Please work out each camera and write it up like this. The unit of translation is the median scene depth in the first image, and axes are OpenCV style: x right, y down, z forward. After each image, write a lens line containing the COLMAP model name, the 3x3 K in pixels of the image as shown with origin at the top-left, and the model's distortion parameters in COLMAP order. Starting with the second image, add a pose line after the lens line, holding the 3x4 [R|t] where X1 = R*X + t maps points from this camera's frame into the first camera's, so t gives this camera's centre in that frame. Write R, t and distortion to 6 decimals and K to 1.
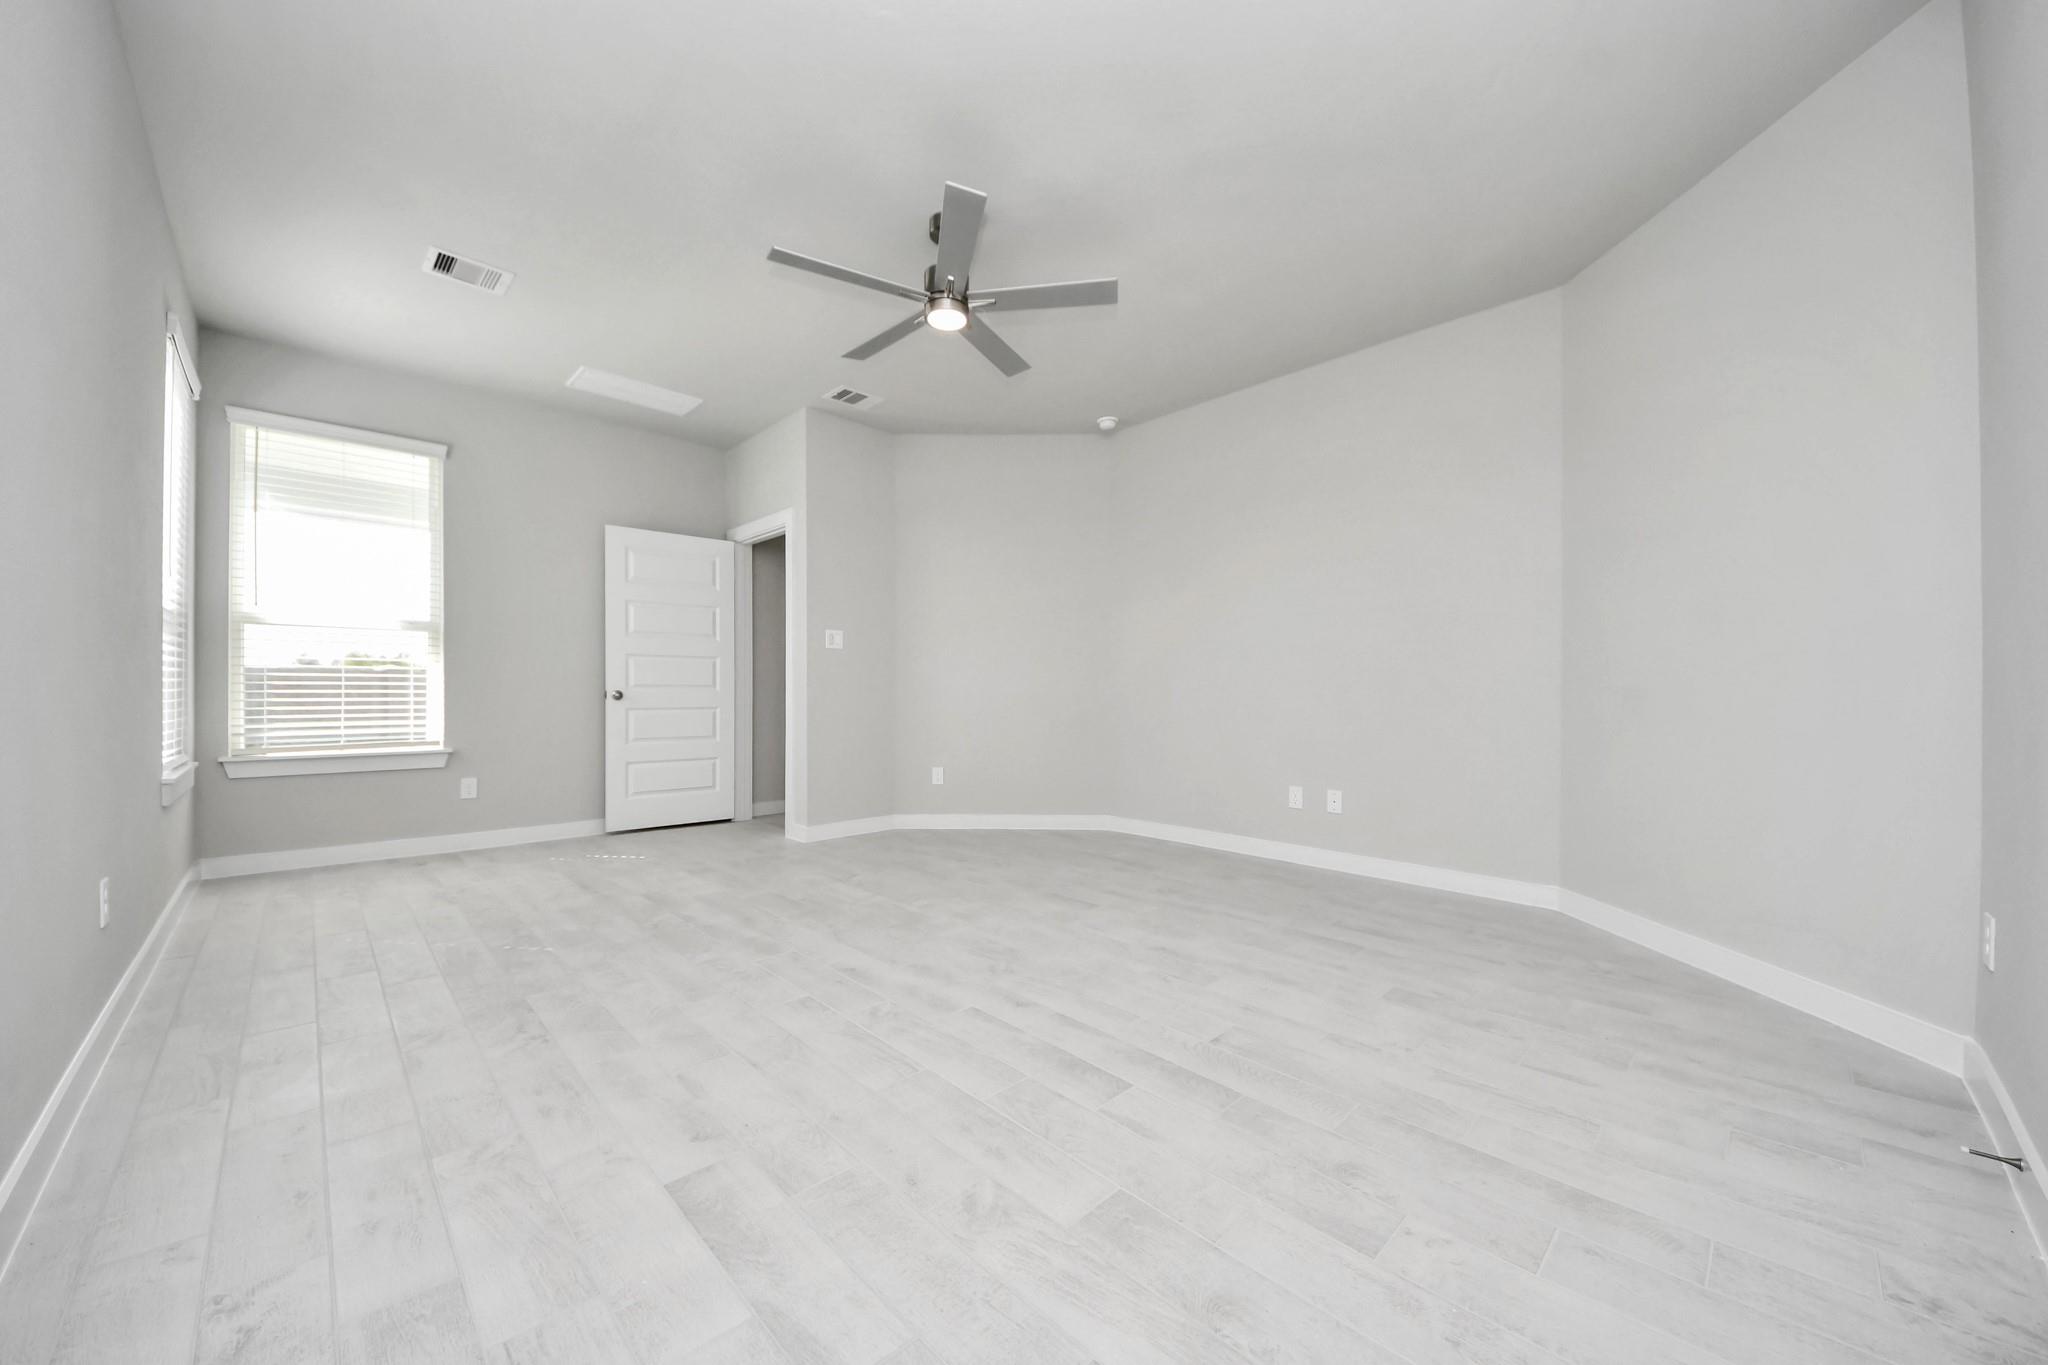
lens RADIAL K [[765.5, 0, 1031.4], [0, 765.5, 688.5], [0, 0, 1]] dist [0.026115, -0.016792]
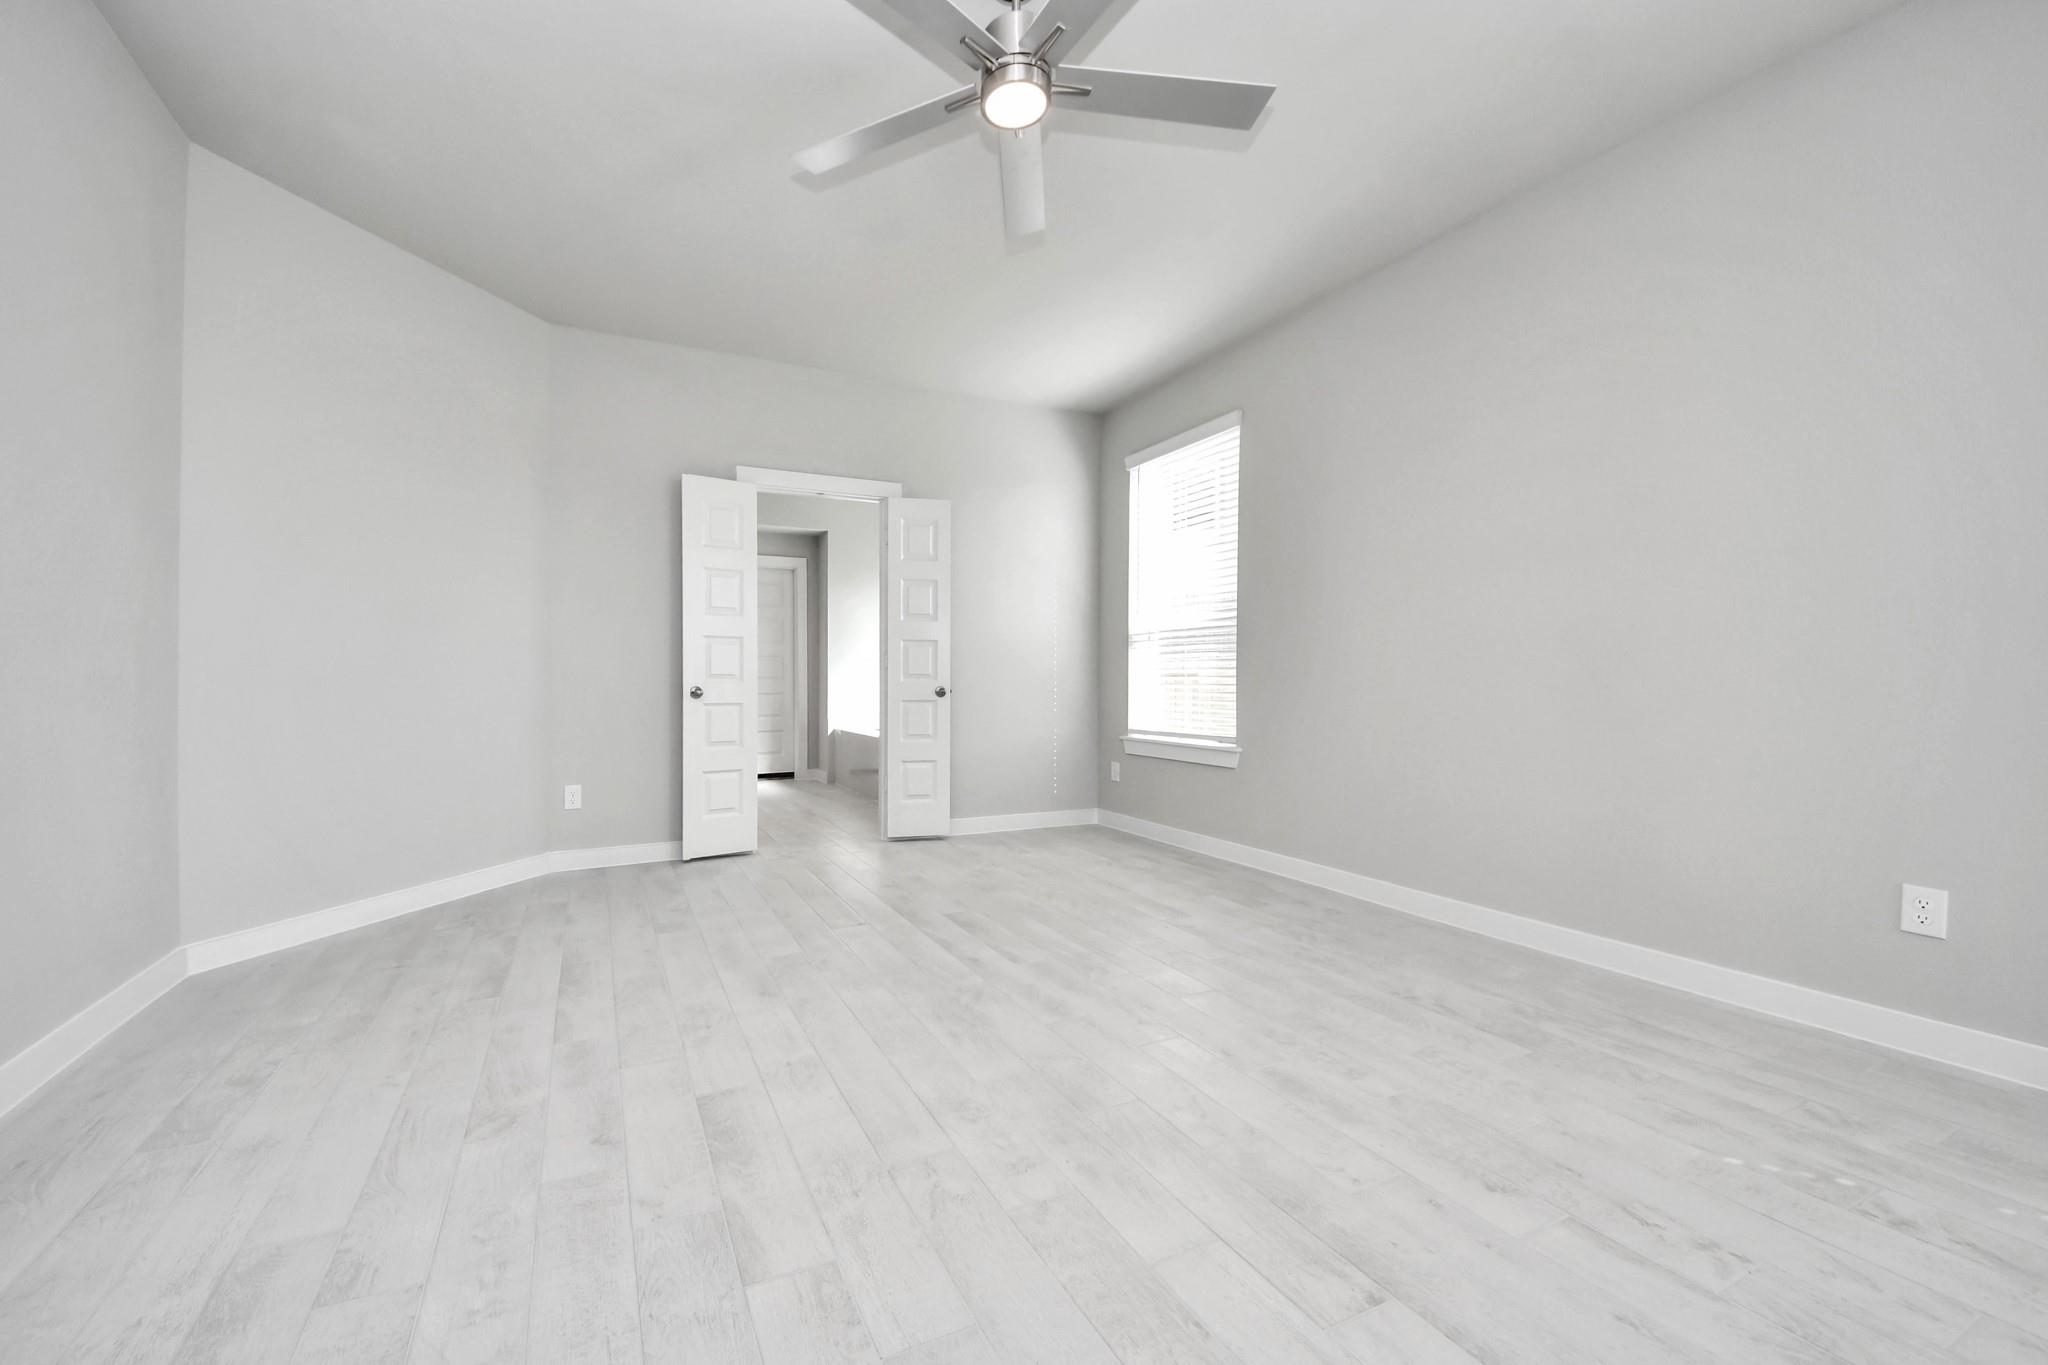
lens RADIAL K [[765.5, 0, 1031.4], [0, 765.5, 688.5], [0, 0, 1]] dist [0.026115, -0.016792]
pose [[-0.973838, -0.004497, 0.227199, -0.344134], [-0.003462, 0.999982, 0.004952, 0.013515], [-0.227218, 0.004036, -0.973836, 2.049453]]
